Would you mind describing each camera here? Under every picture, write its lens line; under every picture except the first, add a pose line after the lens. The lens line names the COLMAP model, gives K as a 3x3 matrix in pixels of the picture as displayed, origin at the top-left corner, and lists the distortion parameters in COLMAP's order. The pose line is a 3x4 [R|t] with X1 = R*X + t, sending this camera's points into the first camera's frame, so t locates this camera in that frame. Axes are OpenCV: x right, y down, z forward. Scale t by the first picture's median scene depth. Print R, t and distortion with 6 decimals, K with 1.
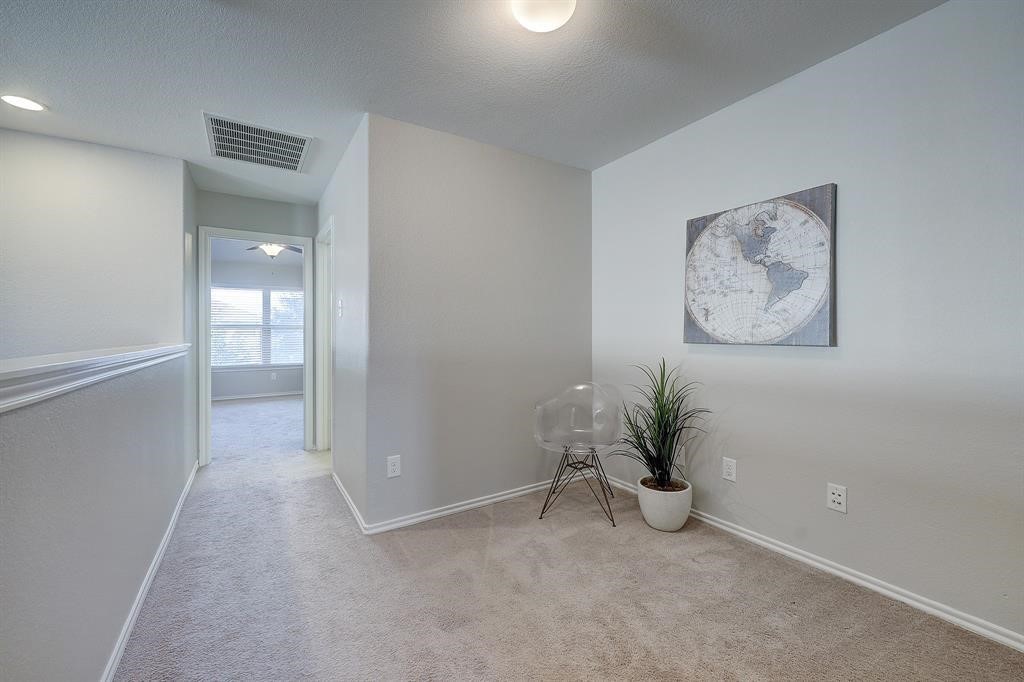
lens RADIAL K [[419.3, 0, 516.3], [0, 419.3, 338.0], [0, 0, 1]] dist [-0.000801, 0.000167]
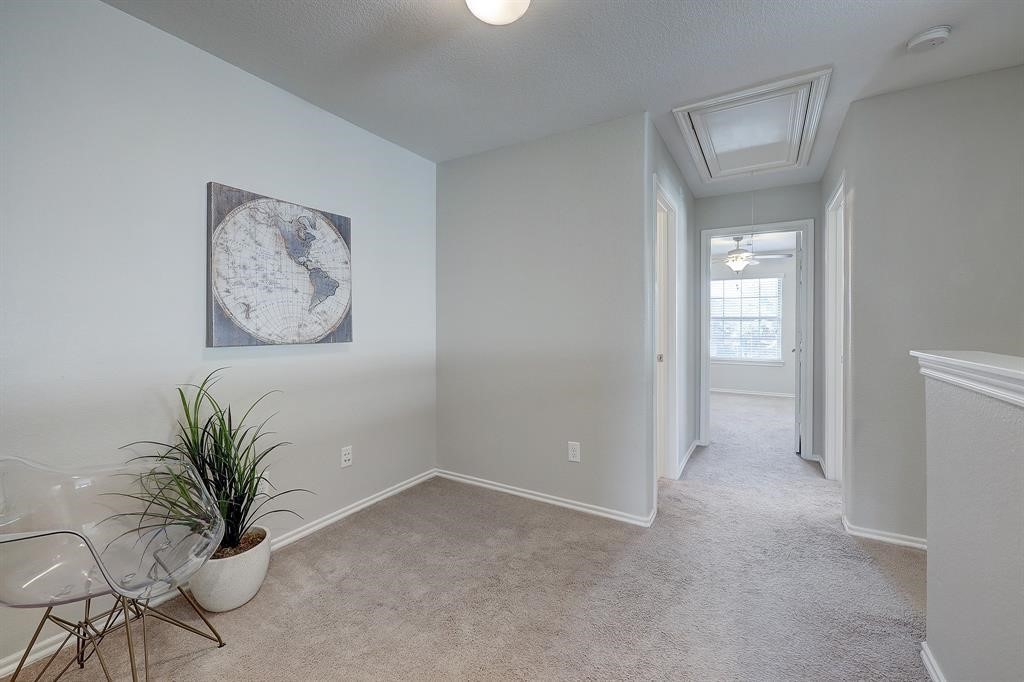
lens RADIAL K [[419.3, 0, 516.3], [0, 419.3, 338.0], [0, 0, 1]] dist [-0.000801, 0.000167]
pose [[-0.456031, -0.016133, 0.889818, -0.556840], [0.019834, 0.999403, 0.028285, -0.016247], [-0.889743, 0.030548, -0.455439, 0.960371]]
